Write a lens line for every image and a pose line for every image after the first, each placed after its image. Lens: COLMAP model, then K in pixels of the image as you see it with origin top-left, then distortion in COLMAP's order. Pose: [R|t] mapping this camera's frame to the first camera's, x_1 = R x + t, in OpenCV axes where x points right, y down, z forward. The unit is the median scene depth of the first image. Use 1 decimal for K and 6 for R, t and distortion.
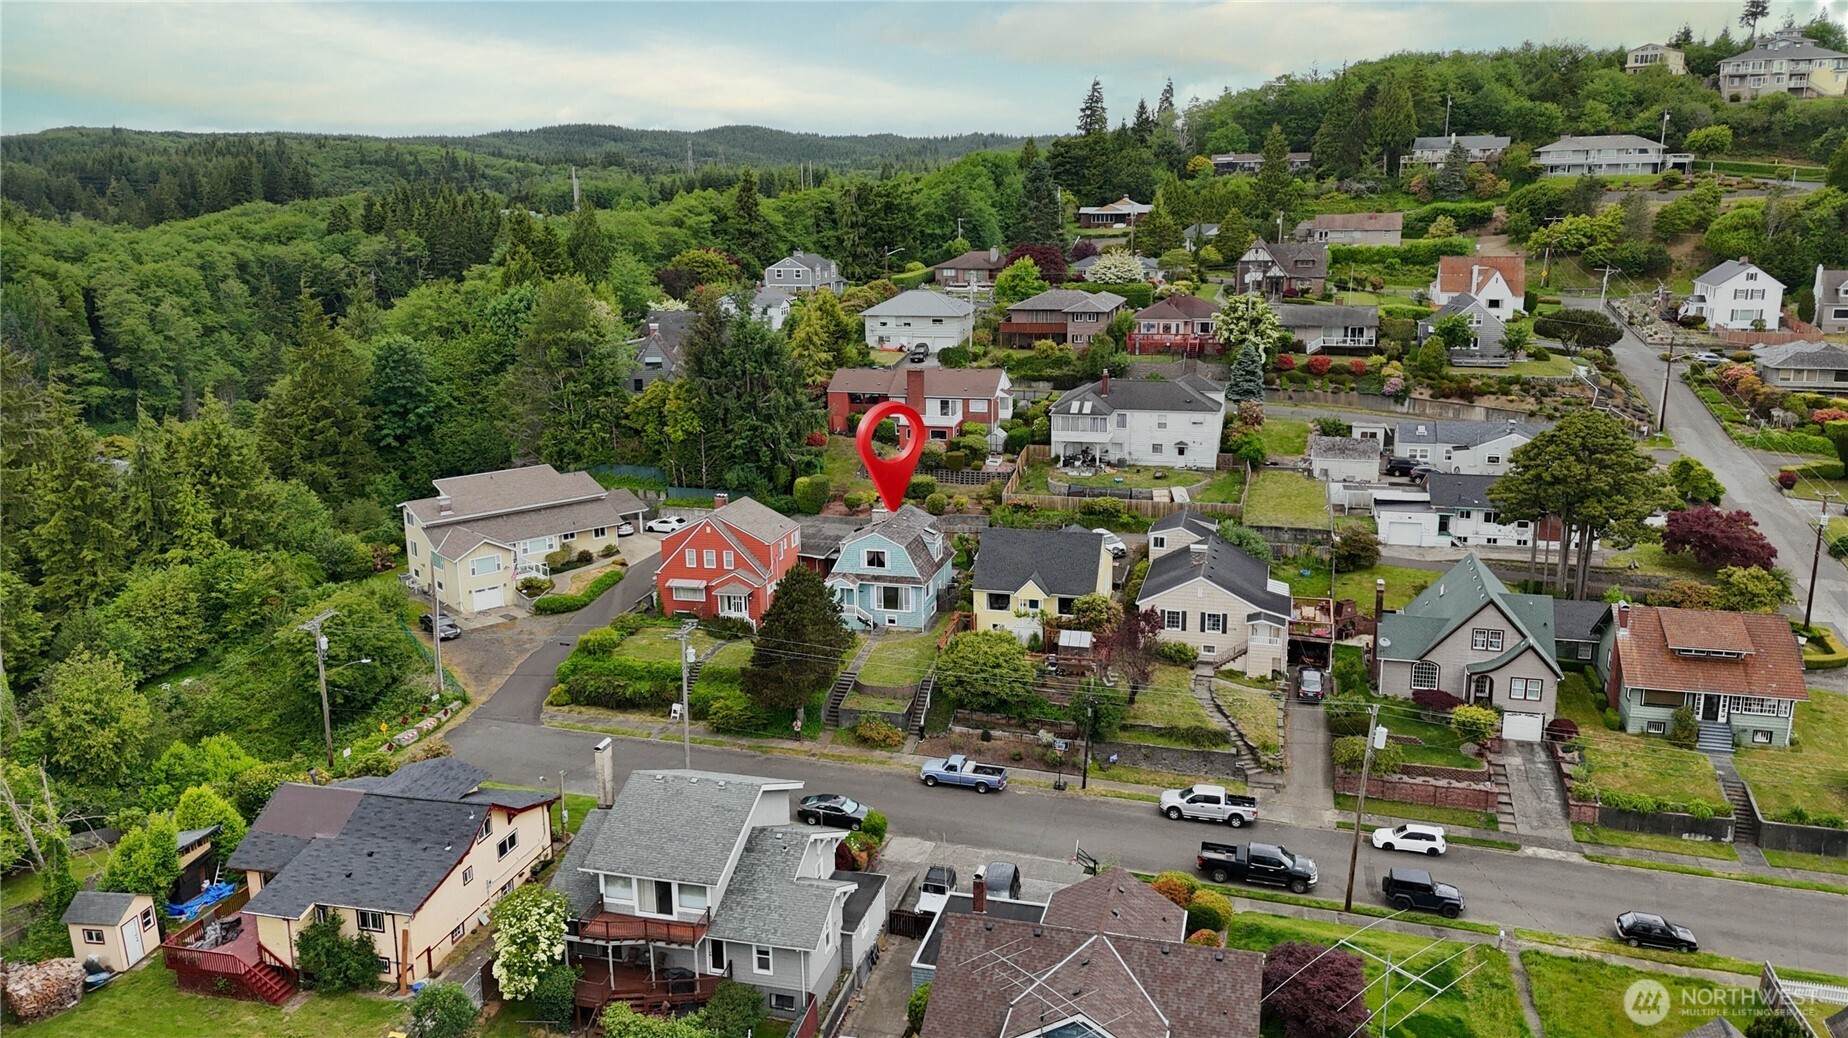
lens RADIAL K [[1455.1, 0, 924.9], [0, 1455.1, 514.5], [0, 0, 1]] dist [0.064455, -0.032963]
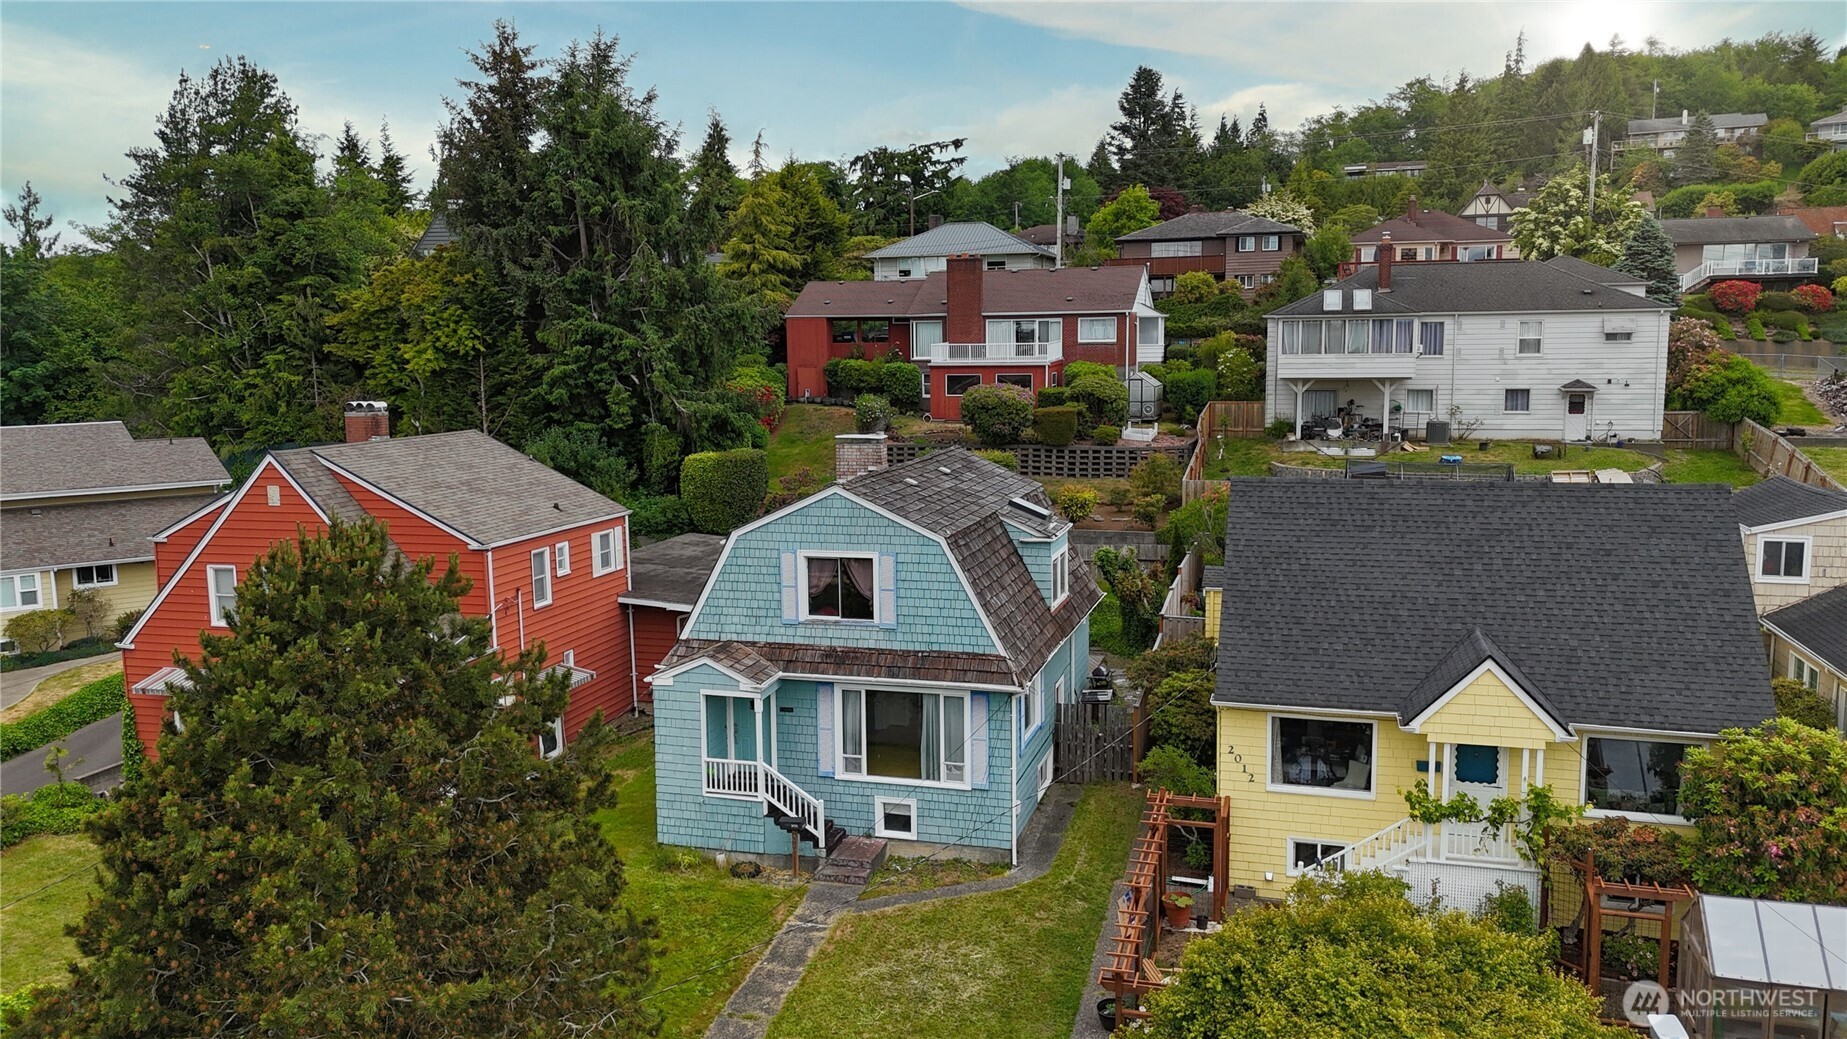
lens RADIAL K [[1454.4, 0, 929.2], [0, 1454.4, 520.8], [0, 0, 1]] dist [0.064455, -0.032963]
pose [[0.999816, 0.005097, -0.018487, -0.009538], [-0.006777, 0.995738, -0.091976, 0.033574], [0.017940, 0.092085, 0.995590, 0.571573]]
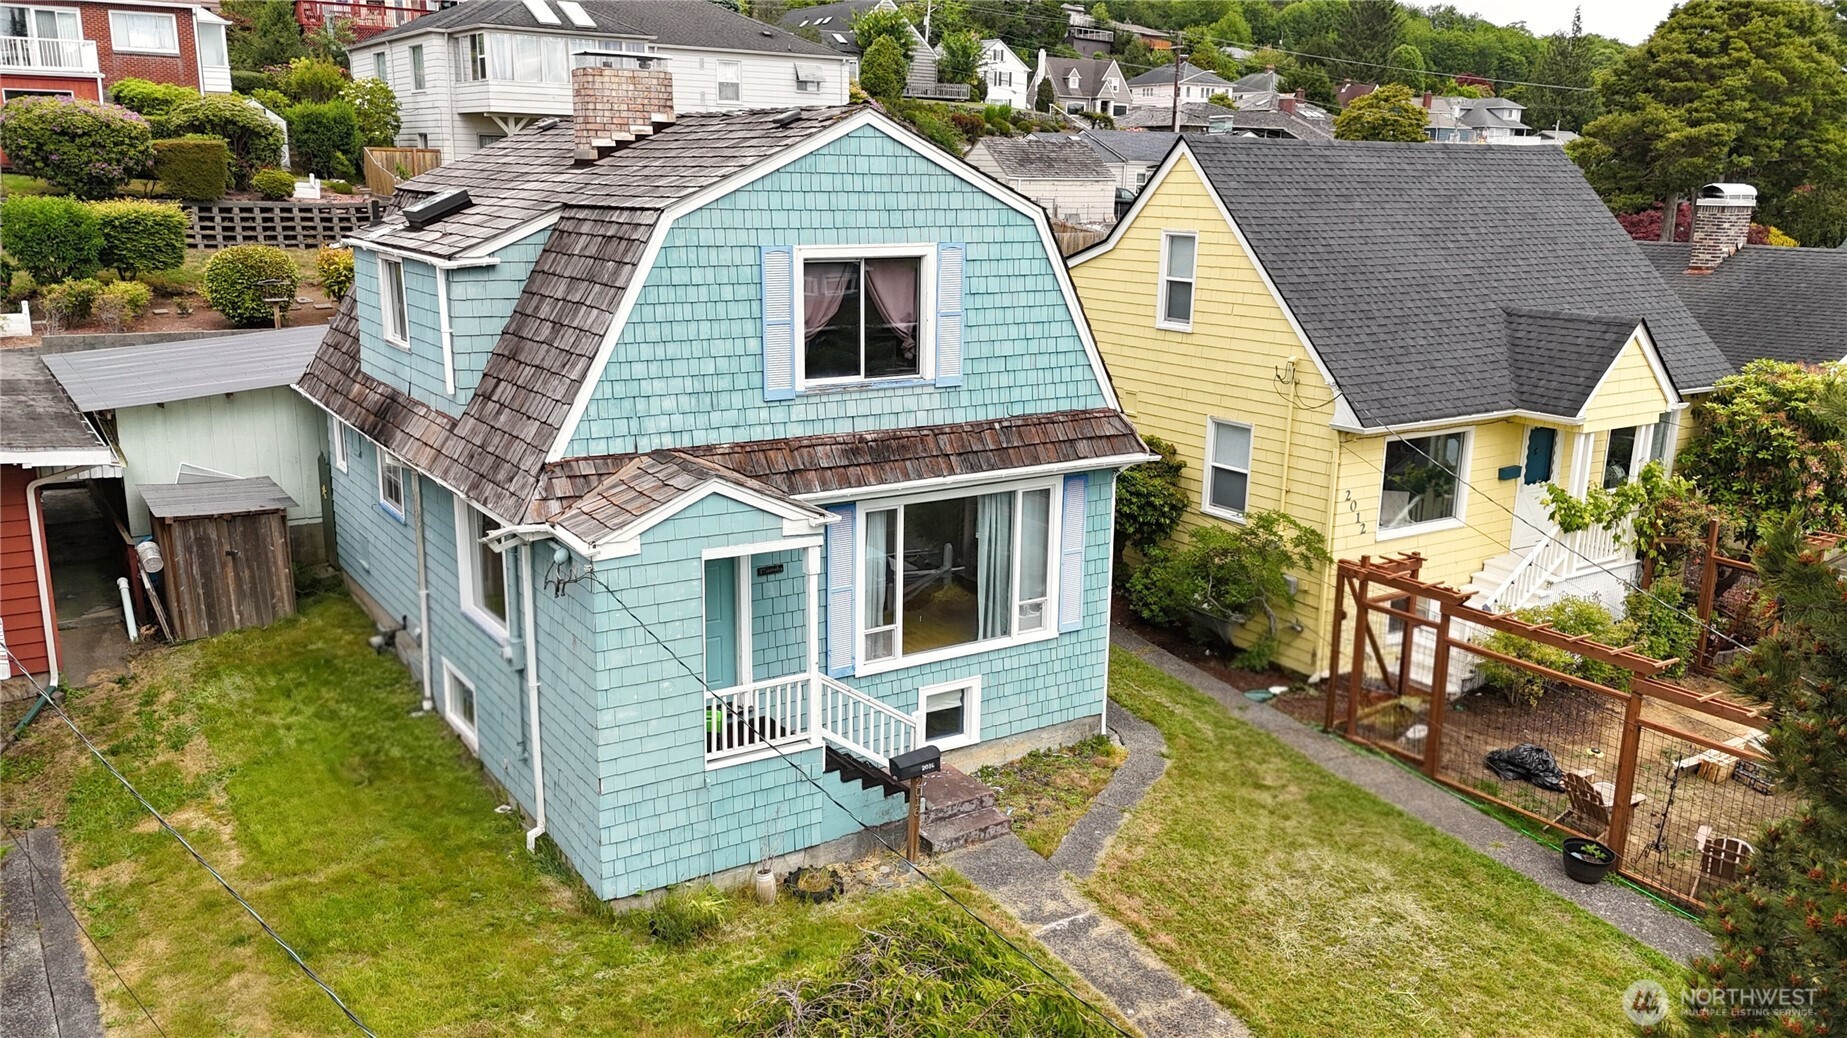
lens RADIAL K [[1454.4, 0, 984.9], [0, 1454.4, 574.4], [0, 0, 1]] dist [0.064455, -0.032963]
pose [[0.655378, -0.180737, 0.733358, -0.107603], [0.144632, 0.983011, 0.113011, 0.031822], [-0.741324, 0.032002, 0.670384, 0.705502]]
